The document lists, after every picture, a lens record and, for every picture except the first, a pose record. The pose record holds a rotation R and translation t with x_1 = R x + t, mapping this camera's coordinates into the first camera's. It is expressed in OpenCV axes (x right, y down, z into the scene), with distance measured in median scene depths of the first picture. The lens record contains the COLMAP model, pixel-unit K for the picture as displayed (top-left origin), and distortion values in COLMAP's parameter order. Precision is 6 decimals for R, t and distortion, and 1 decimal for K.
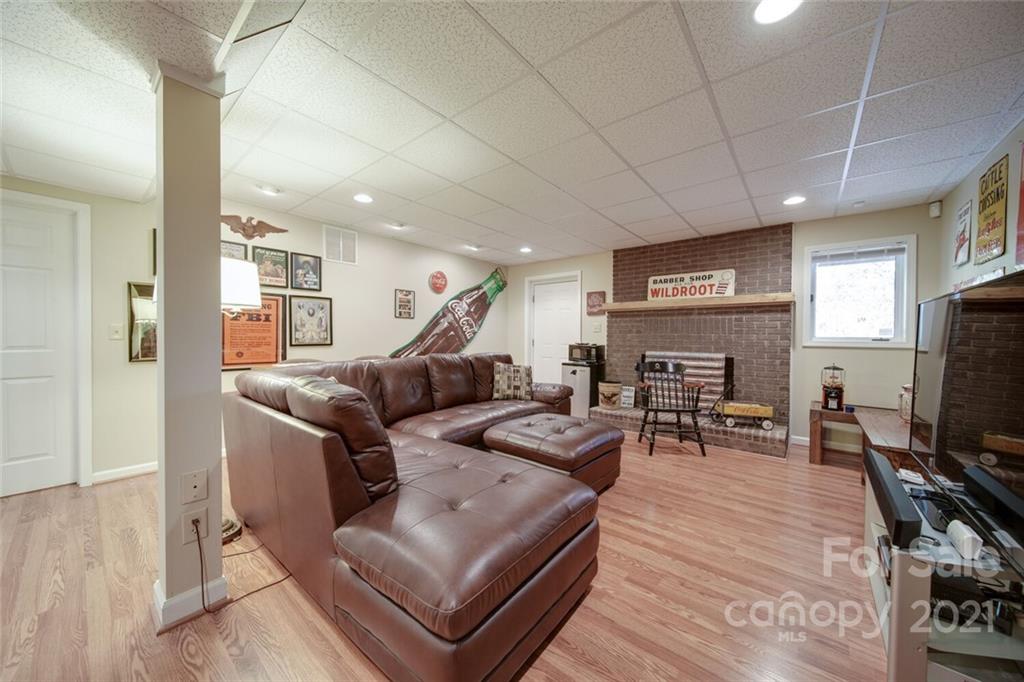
lens RADIAL K [[359.1, 0, 512.0], [0, 359.1, 340.3], [0, 0, 1]] dist [-0.002218, -0.000694]
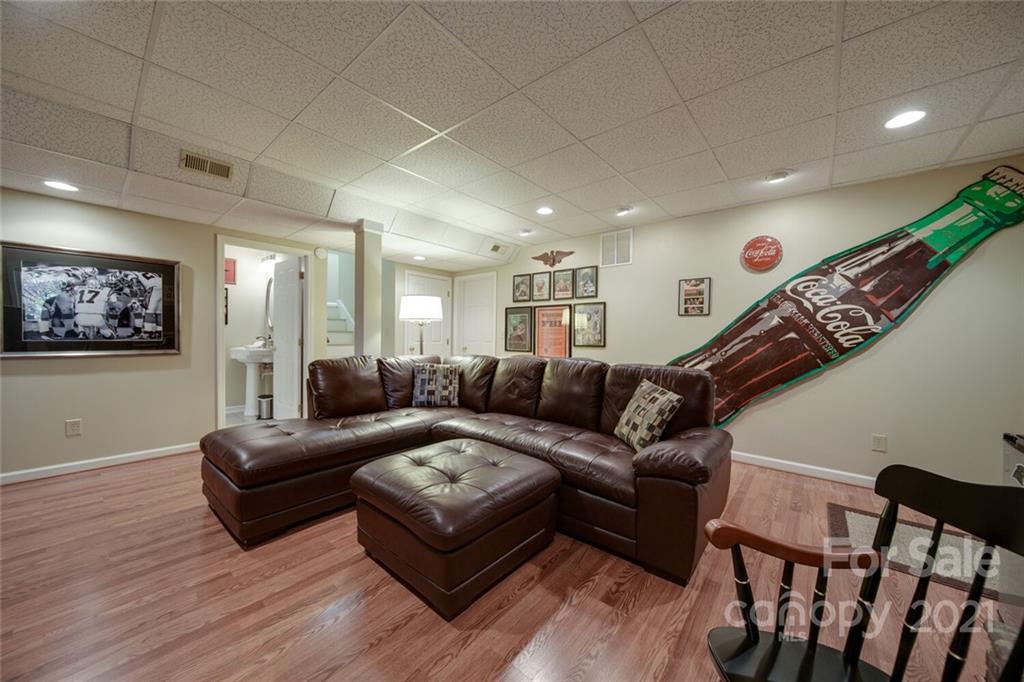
lens RADIAL K [[359.1, 0, 513.1], [0, 359.1, 338.5], [0, 0, 1]] dist [-0.002218, -0.000694]
pose [[-0.016199, -0.000941, -0.999868, 0.447054], [-0.028325, 0.999599, -0.000482, -0.002601], [0.999467, 0.028314, -0.016219, 0.613504]]
